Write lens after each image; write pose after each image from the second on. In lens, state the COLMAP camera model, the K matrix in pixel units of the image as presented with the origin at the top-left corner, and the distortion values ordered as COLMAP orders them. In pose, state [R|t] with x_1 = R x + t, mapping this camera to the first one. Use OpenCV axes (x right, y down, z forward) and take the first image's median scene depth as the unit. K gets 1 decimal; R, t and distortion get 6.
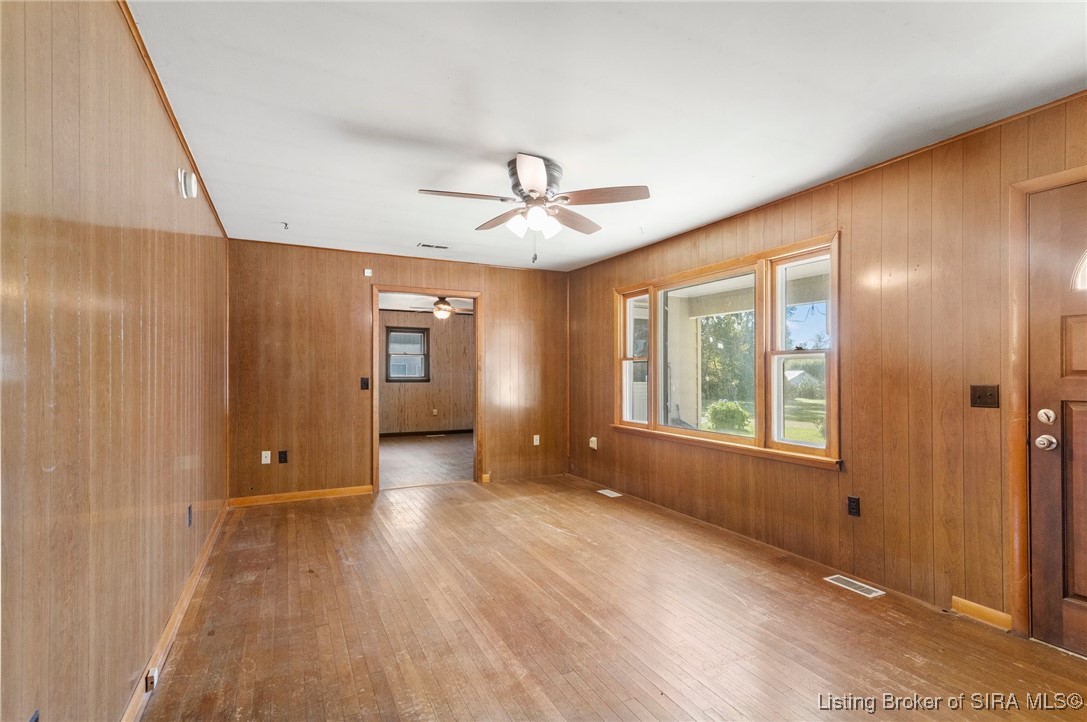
lens RADIAL K [[532.8, 0, 539.4], [0, 532.8, 369.6], [0, 0, 1]] dist [-0.003889, 0.000688]
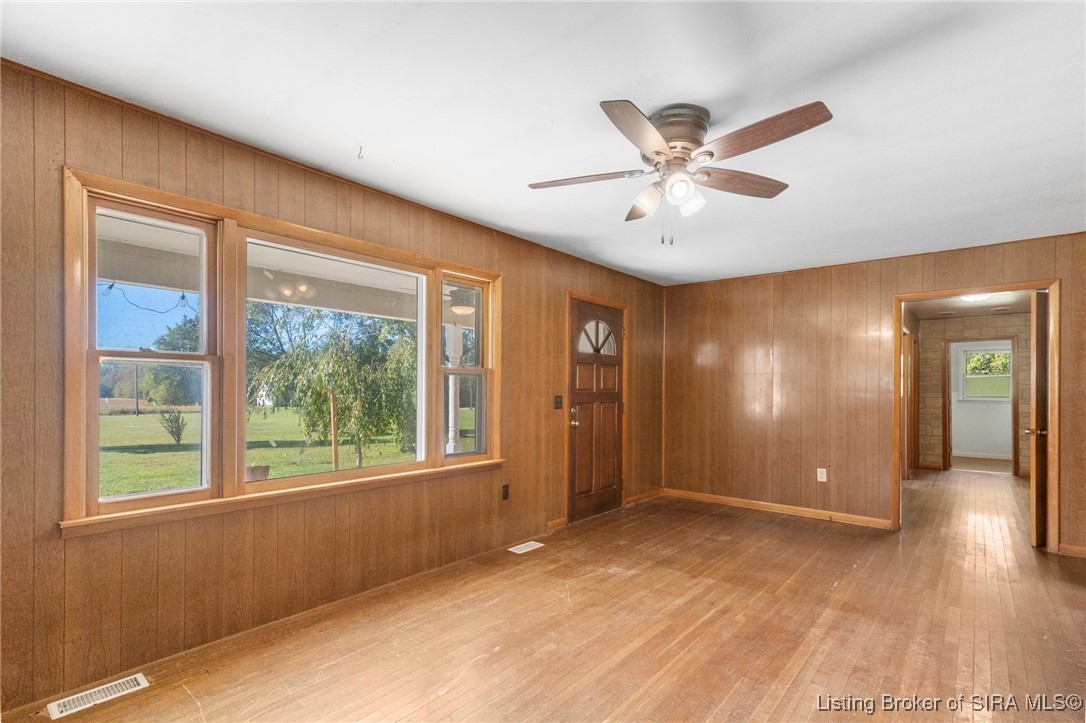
lens RADIAL K [[532.3, 0, 550.5], [0, 532.3, 386.6], [0, 0, 1]] dist [-0.003889, 0.000688]
pose [[-0.434020, 0.001345, 0.900902, -0.602925], [-0.008652, 0.999947, -0.005661, 0.009446], [-0.900862, -0.010252, -0.433985, 1.442064]]
